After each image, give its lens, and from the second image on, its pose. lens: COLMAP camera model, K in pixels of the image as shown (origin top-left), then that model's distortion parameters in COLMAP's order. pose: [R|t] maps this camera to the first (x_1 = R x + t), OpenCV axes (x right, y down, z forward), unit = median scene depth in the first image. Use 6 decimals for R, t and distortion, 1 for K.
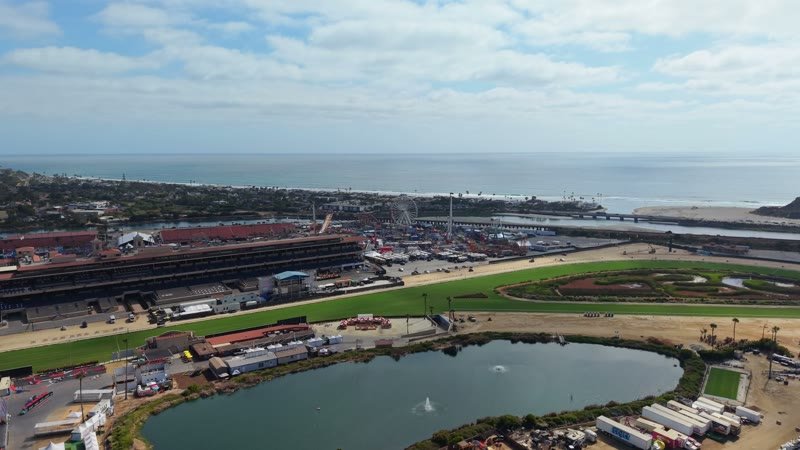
lens RADIAL K [[568.5, 0, 398.8], [0, 568.5, 223.7], [0, 0, 1]] dist [0.038702, -0.050181]
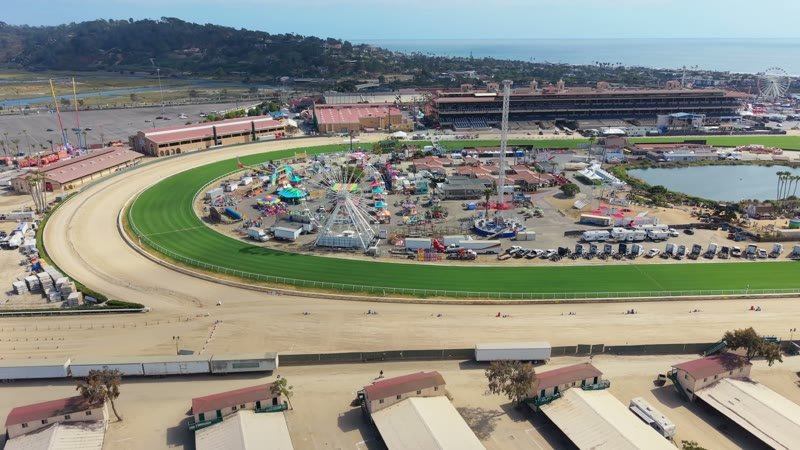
lens RADIAL K [[568.5, 0, 401.1], [0, 568.5, 230.5], [0, 0, 1]] dist [0.038702, -0.050181]
pose [[0.876496, 0.155093, -0.455742, -0.104358], [-0.061232, 0.974911, 0.214009, 0.089565], [0.477499, -0.159672, 0.864002, -0.362535]]
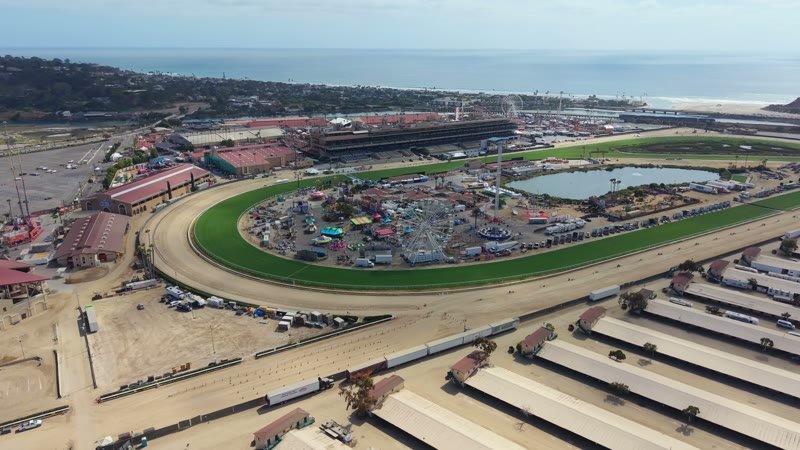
lens RADIAL K [[568.5, 0, 403.0], [0, 568.5, 228.7], [0, 0, 1]] dist [0.038702, -0.050181]
pose [[0.999960, 0.008903, 0.001027, -0.407280], [-0.008942, 0.983455, 0.180933, 0.039483], [0.000601, -0.180935, 0.983495, -0.673160]]
